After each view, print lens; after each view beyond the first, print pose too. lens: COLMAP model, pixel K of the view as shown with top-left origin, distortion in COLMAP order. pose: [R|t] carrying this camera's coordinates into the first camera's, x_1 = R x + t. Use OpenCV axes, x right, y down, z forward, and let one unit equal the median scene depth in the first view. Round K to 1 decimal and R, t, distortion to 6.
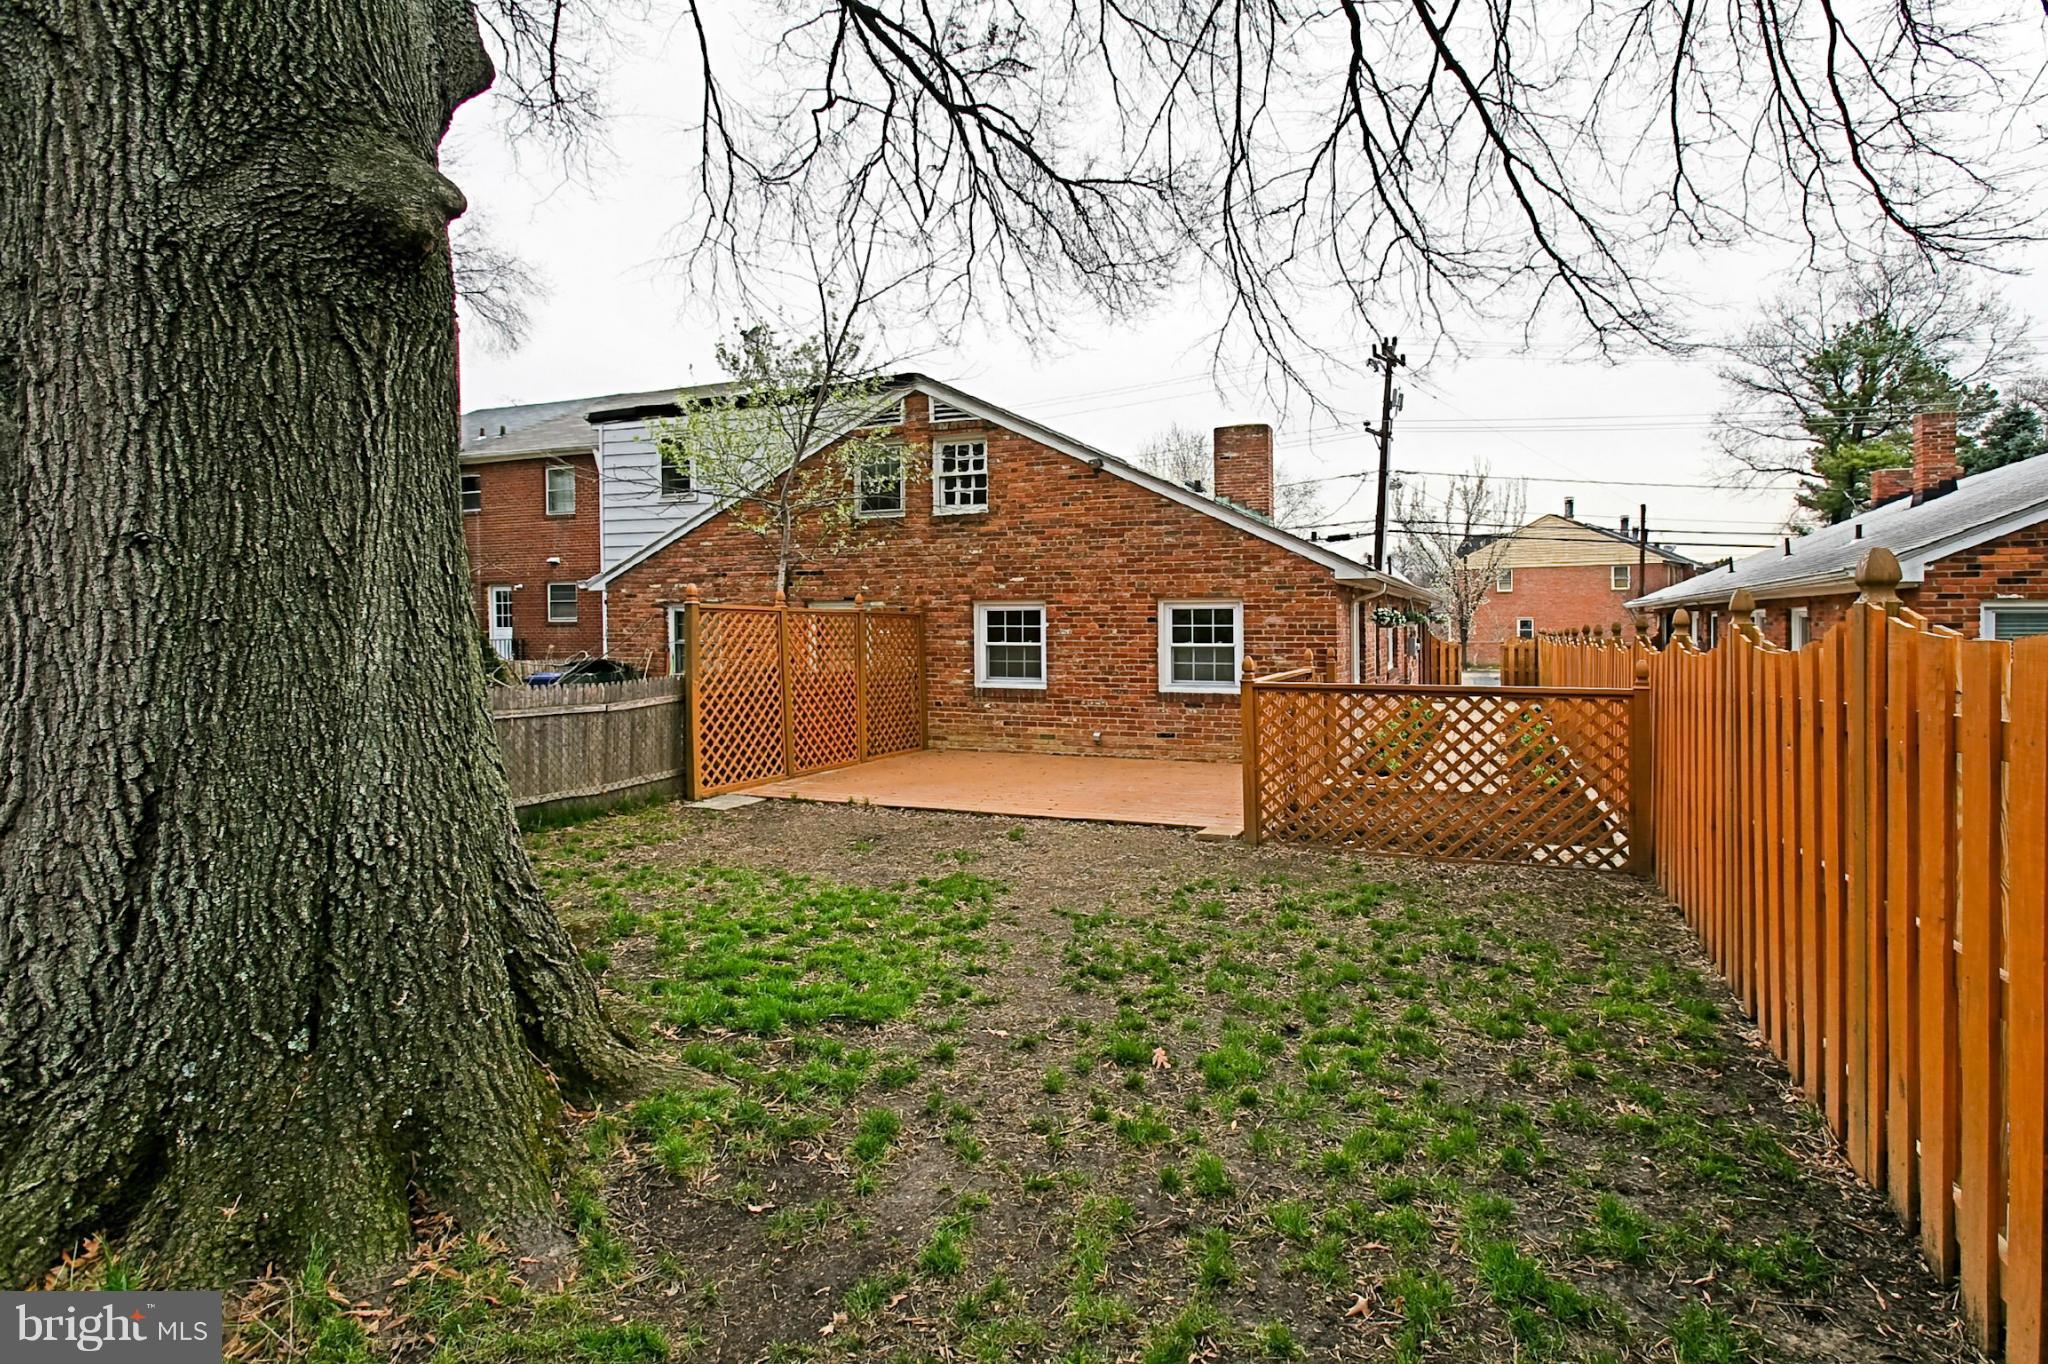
lens RADIAL K [[910.1, 0, 1019.9], [0, 910.1, 650.1], [0, 0, 1]] dist [0.000021, 0.000086]
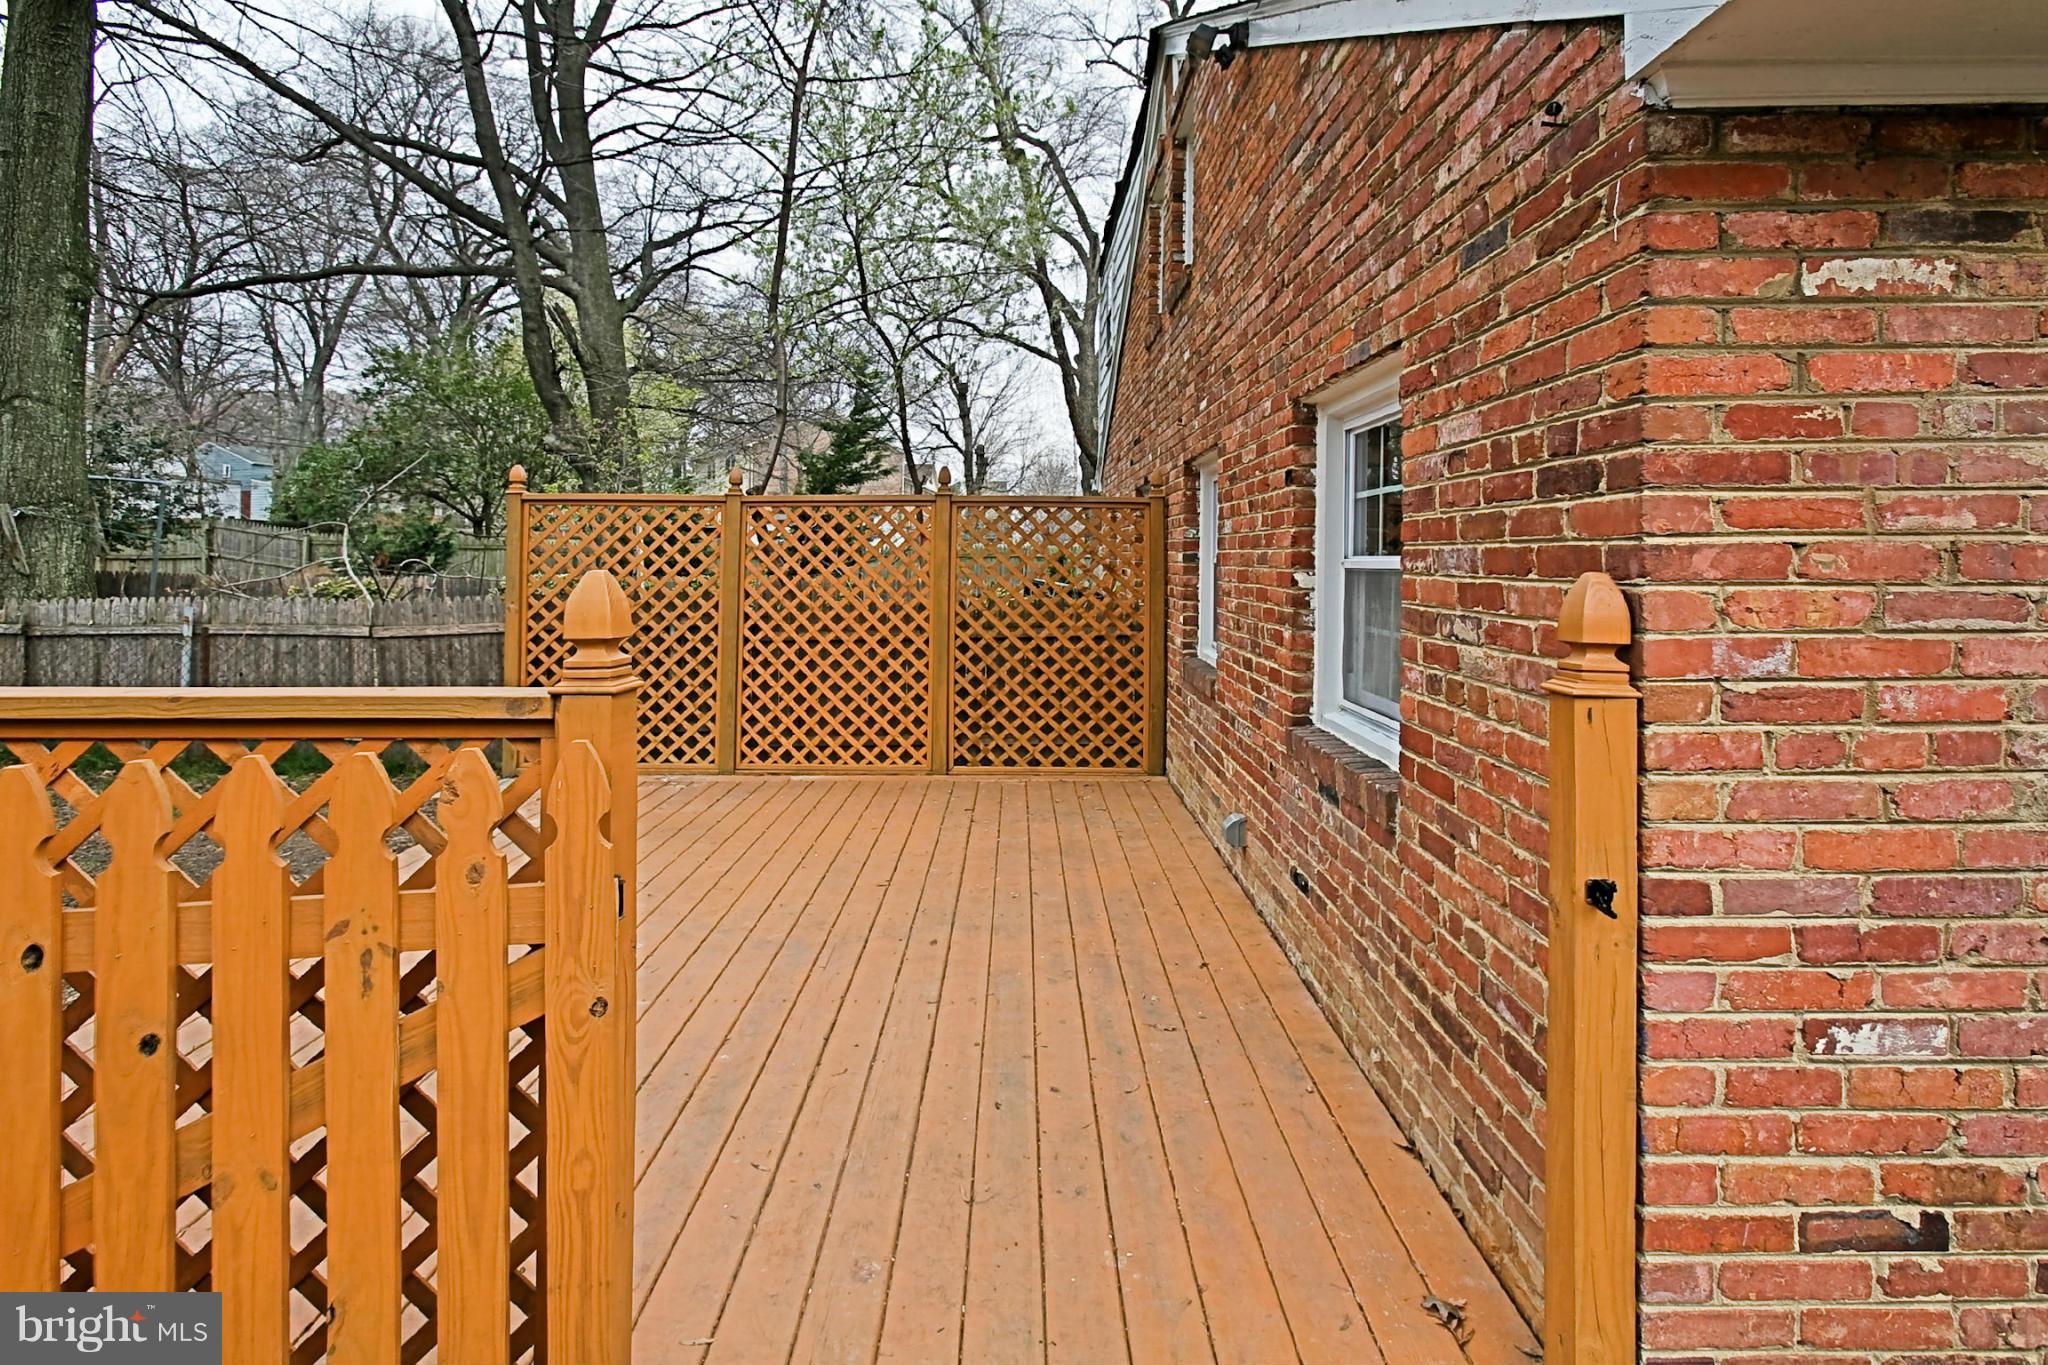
lens RADIAL K [[1021.5, 0, 1017.8], [0, 1021.5, 556.9], [0, 0, 1]] dist [-0.000604, 0.000059]
pose [[0.454165, -0.000058, -0.890918, 0.216415], [-0.018769, 0.999777, -0.009633, -0.001439], [0.890720, 0.021097, 0.454063, 0.415141]]
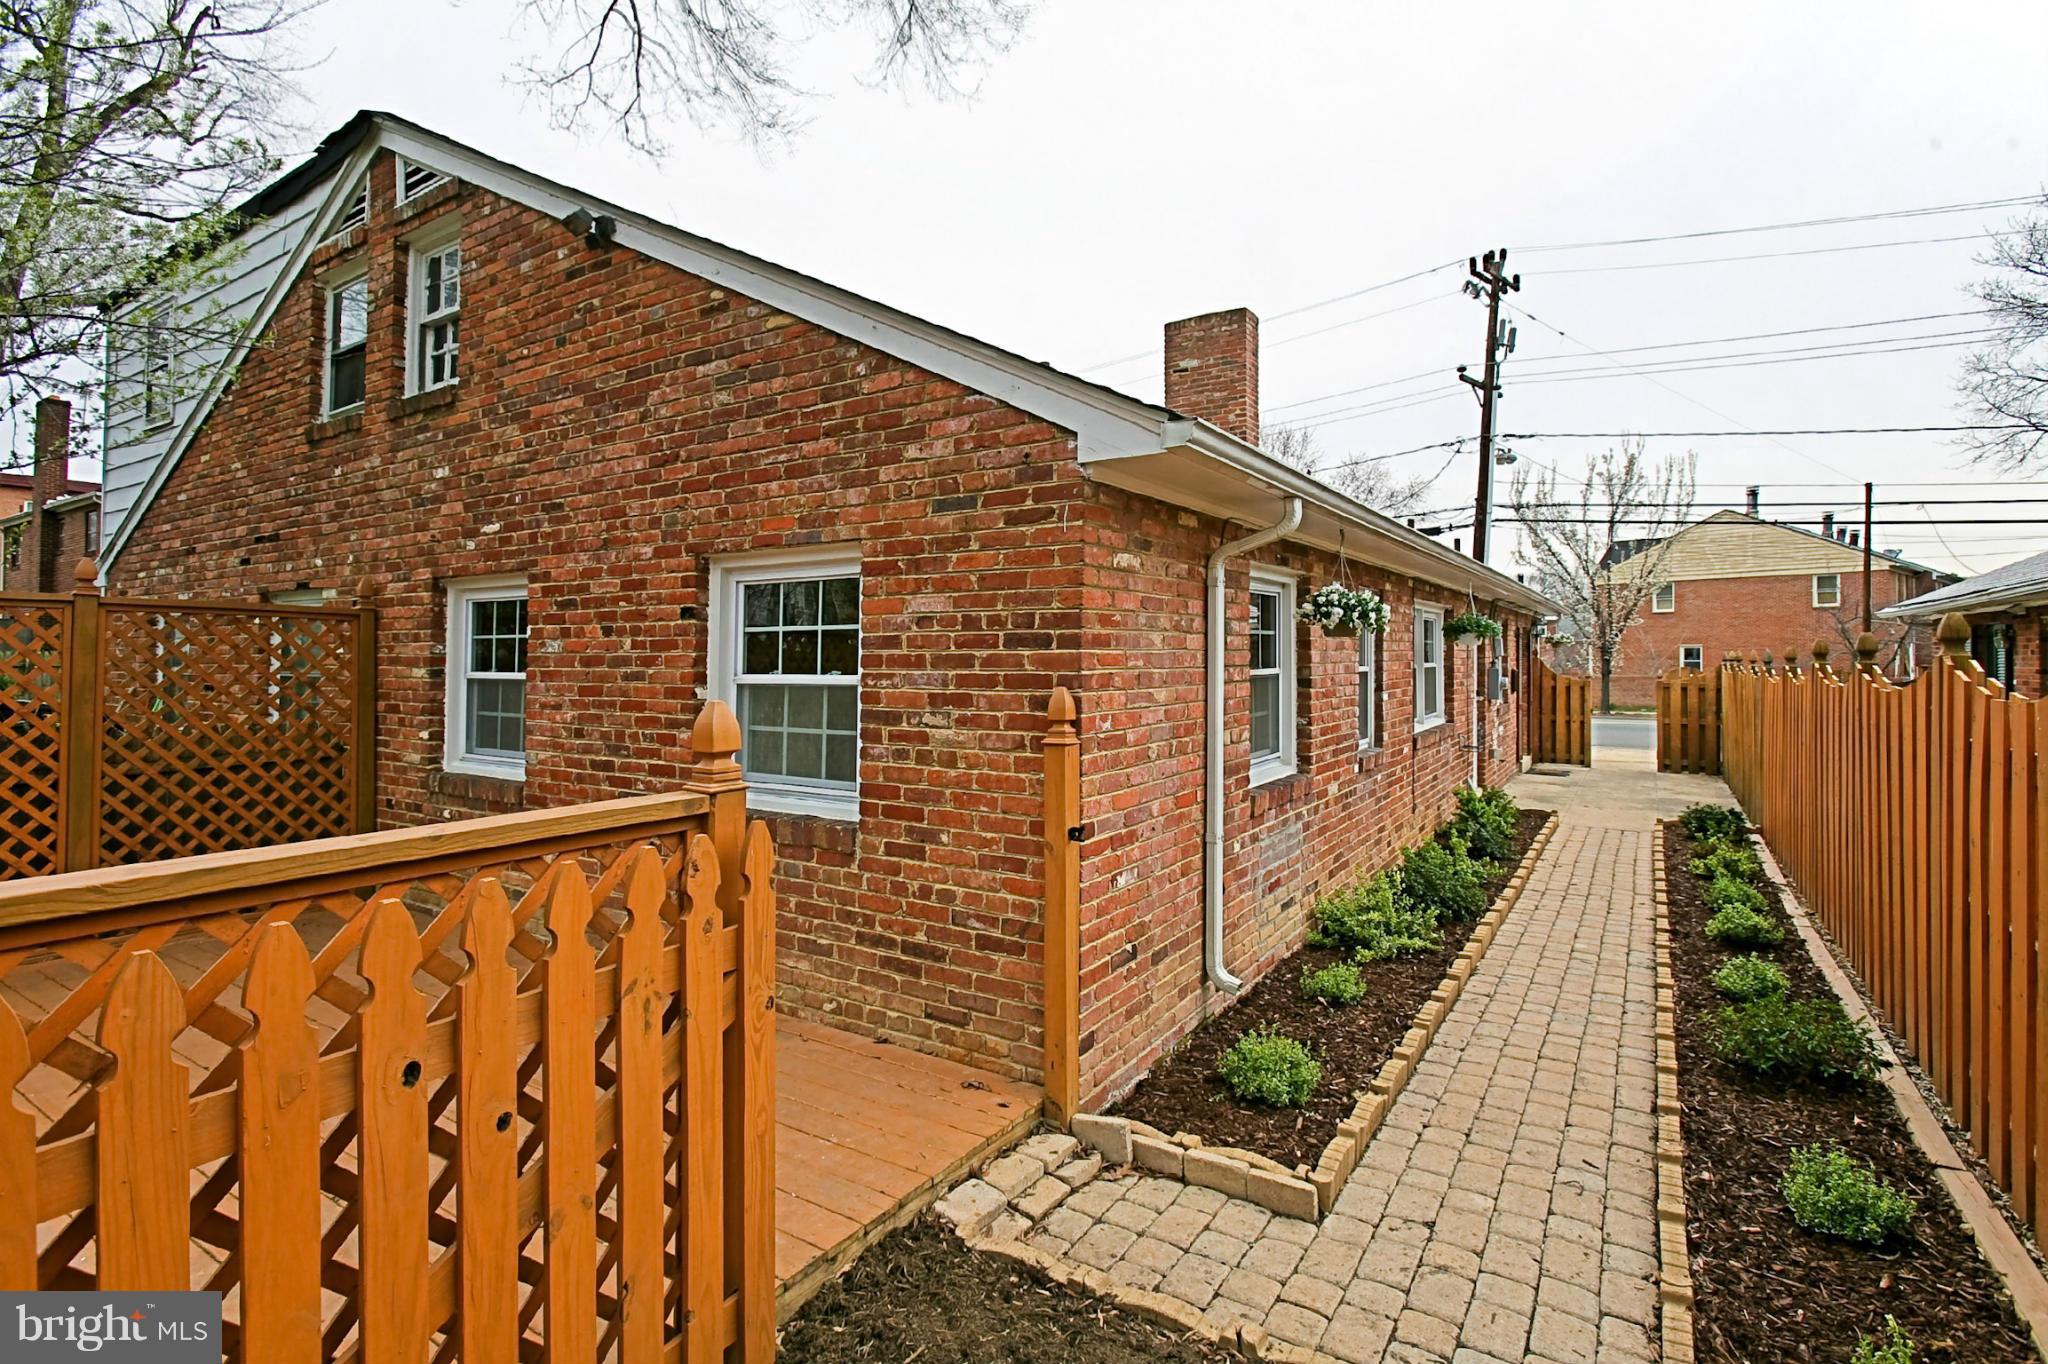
lens RADIAL K [[997.8, 0, 1024.0], [0, 997.8, 682.0], [0, 0, 1]] dist [-0.001004, 0.000248]
pose [[0.996744, 0.003139, -0.080564, 0.173662], [-0.003292, 0.999993, -0.001761, -0.002308], [0.080558, 0.002020, 0.996748, 0.326397]]
